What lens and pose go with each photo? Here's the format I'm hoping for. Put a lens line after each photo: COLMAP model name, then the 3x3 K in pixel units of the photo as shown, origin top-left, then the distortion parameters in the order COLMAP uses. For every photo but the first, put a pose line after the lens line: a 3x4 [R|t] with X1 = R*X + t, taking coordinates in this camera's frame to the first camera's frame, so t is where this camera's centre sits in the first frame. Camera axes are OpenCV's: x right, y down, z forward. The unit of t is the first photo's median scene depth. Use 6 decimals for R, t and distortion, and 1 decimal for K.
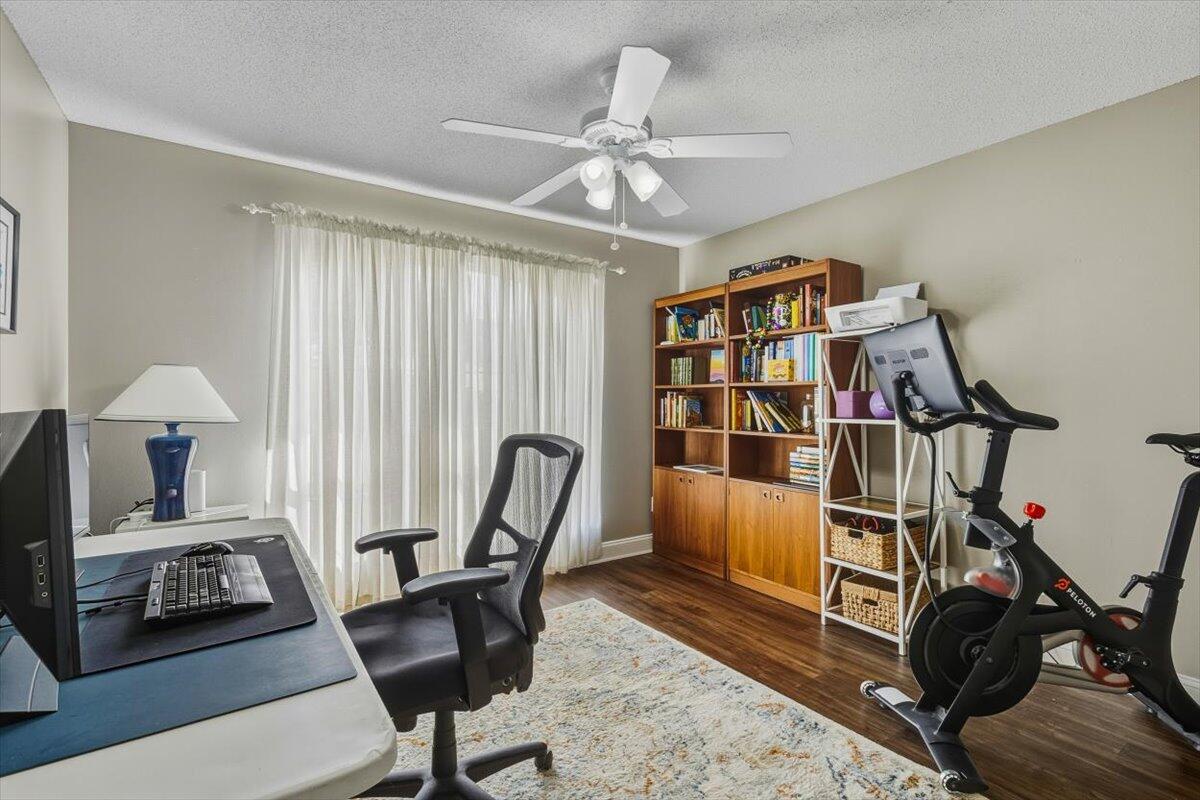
lens RADIAL K [[545.6, 0, 602.2], [0, 545.6, 399.9], [0, 0, 1]] dist [-0.000743, 0.000337]
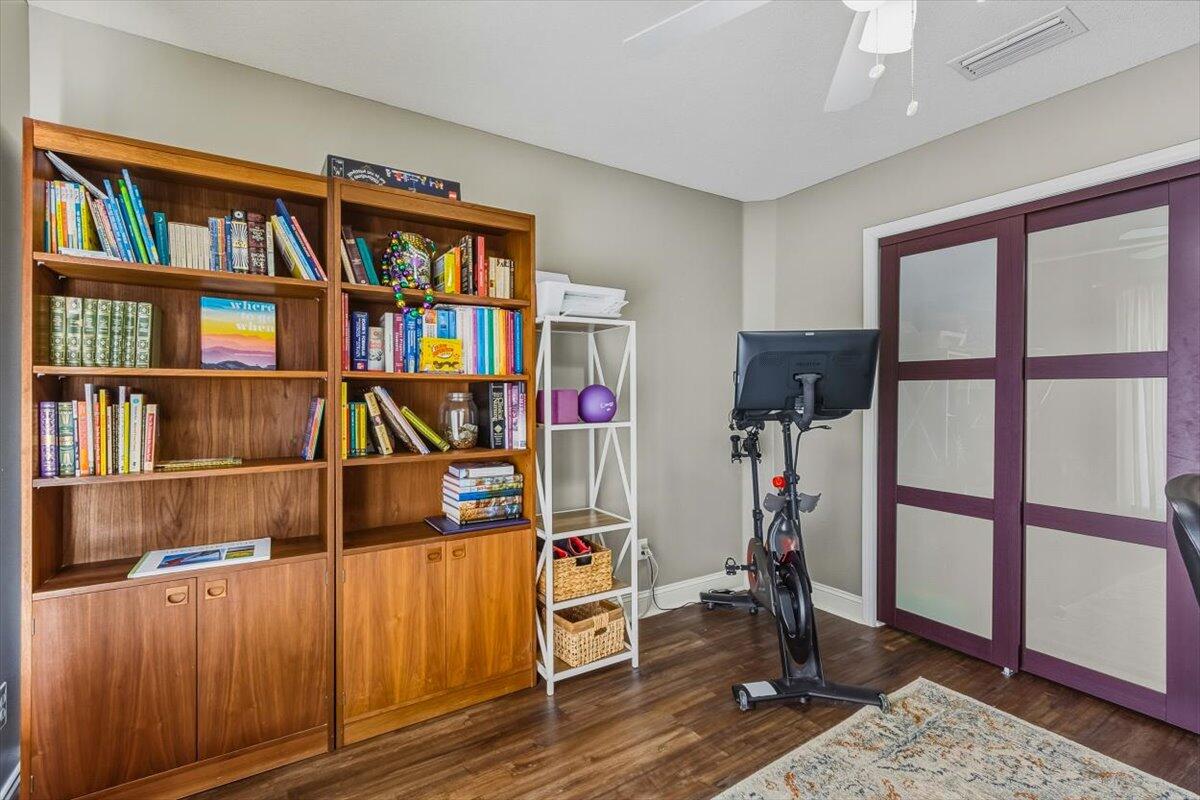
lens RADIAL K [[545.6, 0, 603.2], [0, 545.6, 395.5], [0, 0, 1]] dist [-0.000743, 0.000337]
pose [[0.022219, -0.004189, 0.999744, -0.362633], [0.004424, 0.999982, 0.004091, -0.010387], [-0.999743, 0.004332, 0.022237, 0.927011]]
